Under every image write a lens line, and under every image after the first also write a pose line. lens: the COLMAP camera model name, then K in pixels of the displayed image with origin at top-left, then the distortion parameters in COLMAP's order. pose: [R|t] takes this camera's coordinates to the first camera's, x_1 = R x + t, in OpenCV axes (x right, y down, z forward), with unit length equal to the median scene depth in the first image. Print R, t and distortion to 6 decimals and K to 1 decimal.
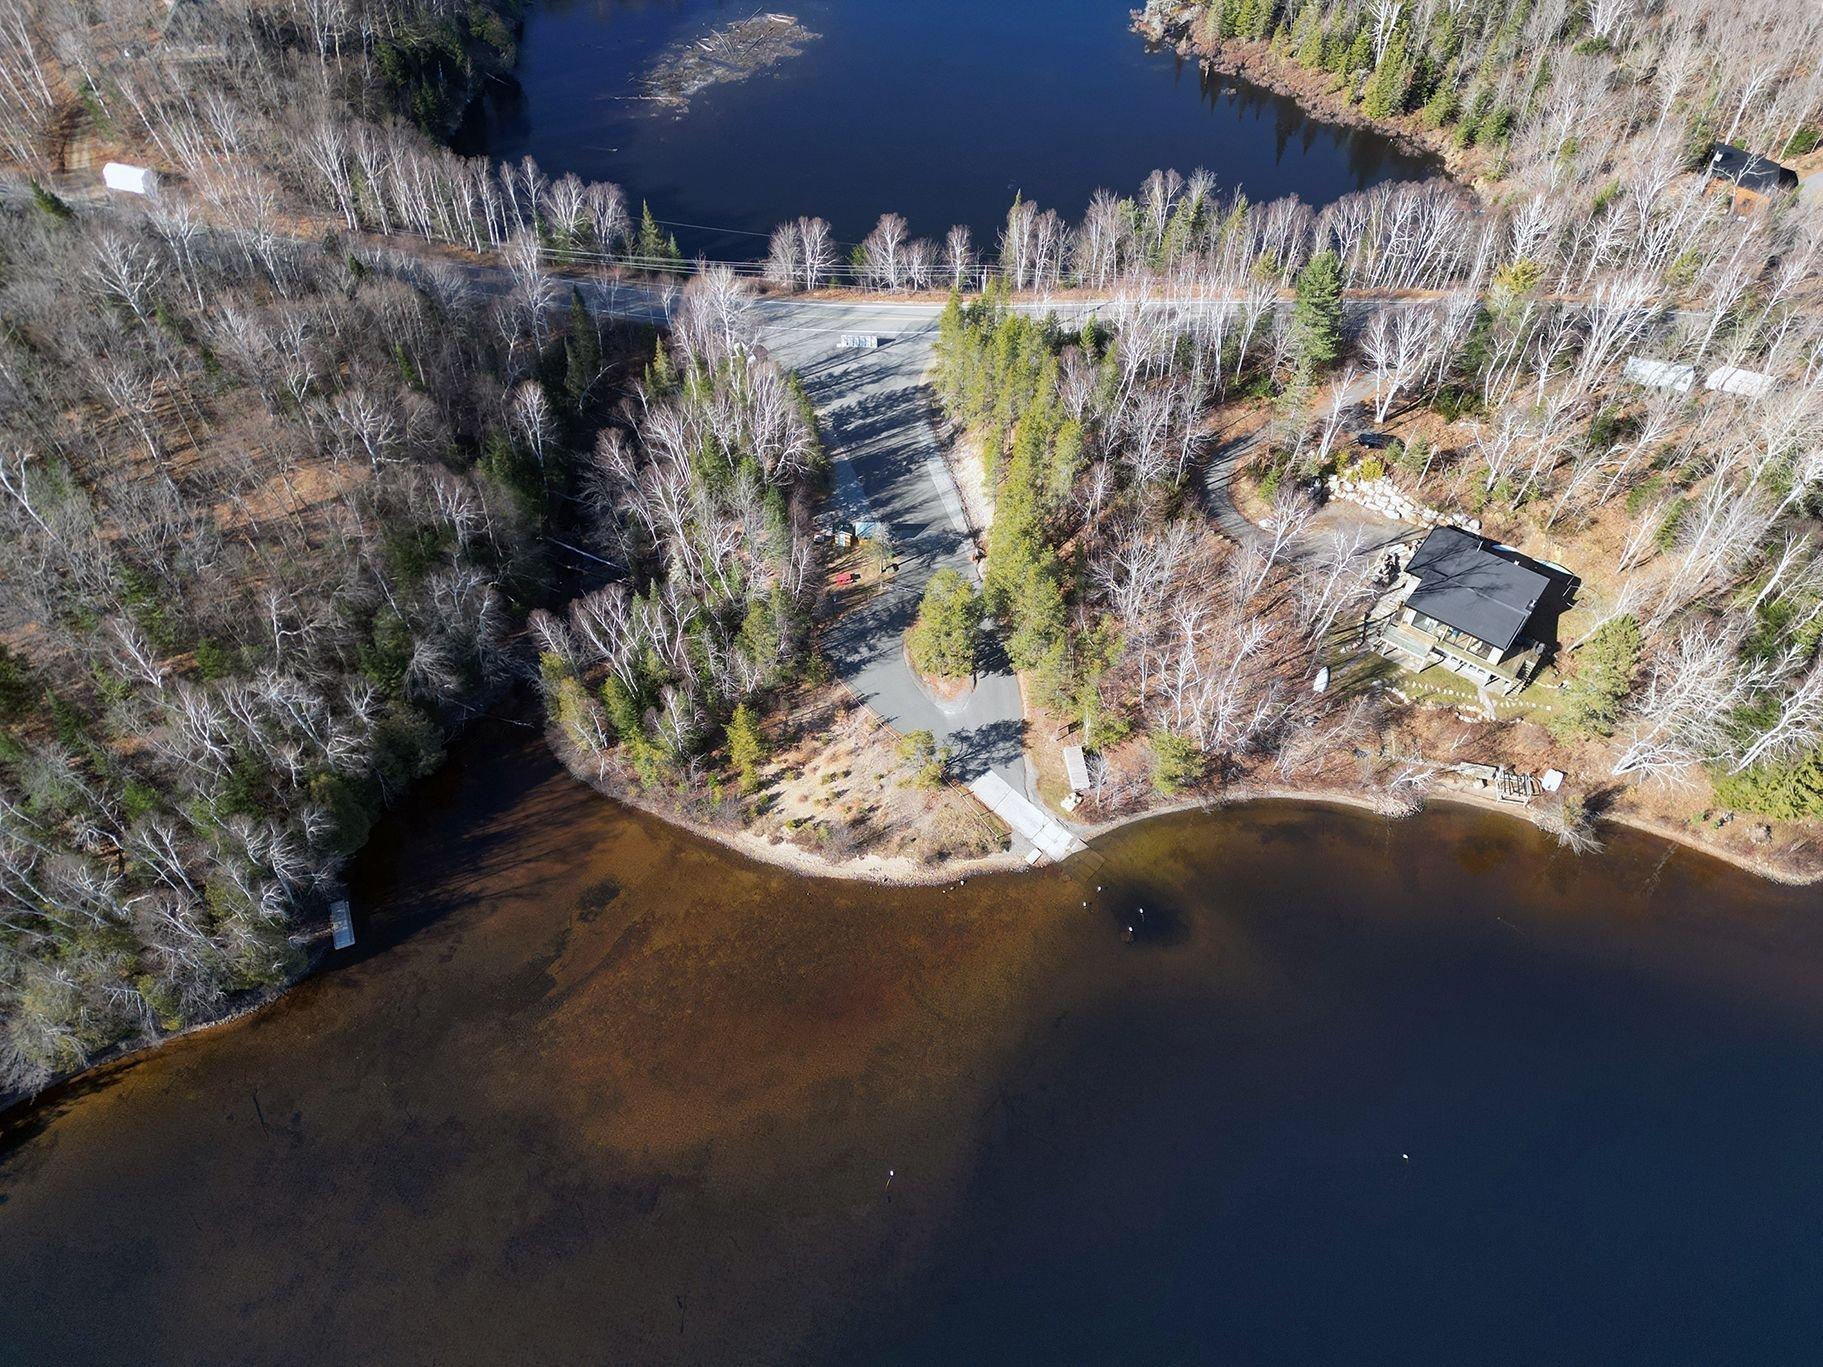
lens RADIAL K [[1341.0, 0, 911.5], [0, 1341.0, 683.5], [0, 0, 1]] dist [0.238563, -0.435458]
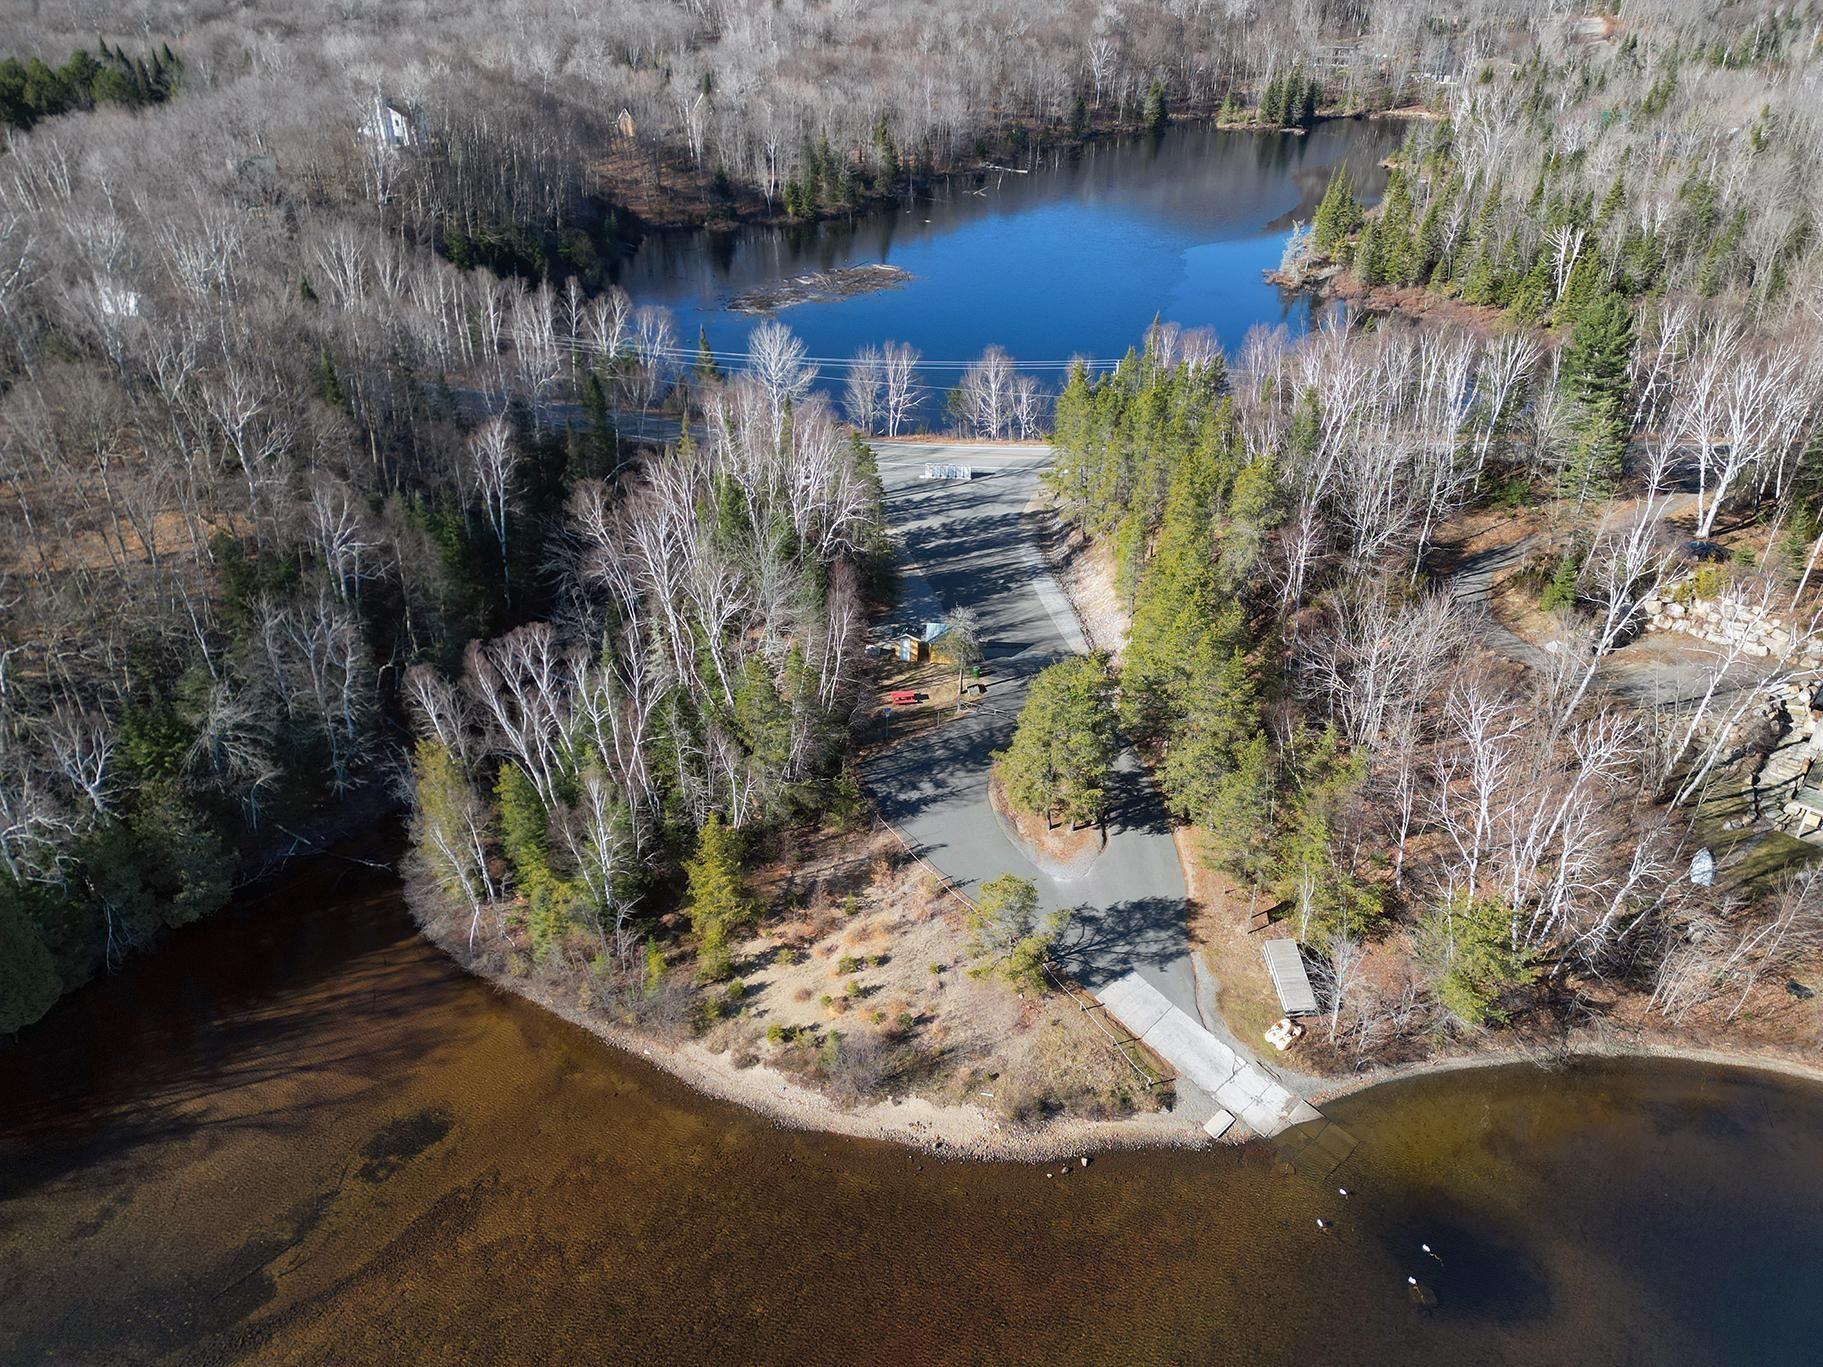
lens RADIAL K [[1351.6, 0, 910.4], [0, 1351.6, 644.3], [0, 0, 1]] dist [0.106935, -0.090847]
pose [[0.996466, 0.046519, -0.069938, -0.001752], [-0.066957, 0.942656, -0.326981, 0.127611], [0.050716, 0.330508, 0.942439, 0.398134]]
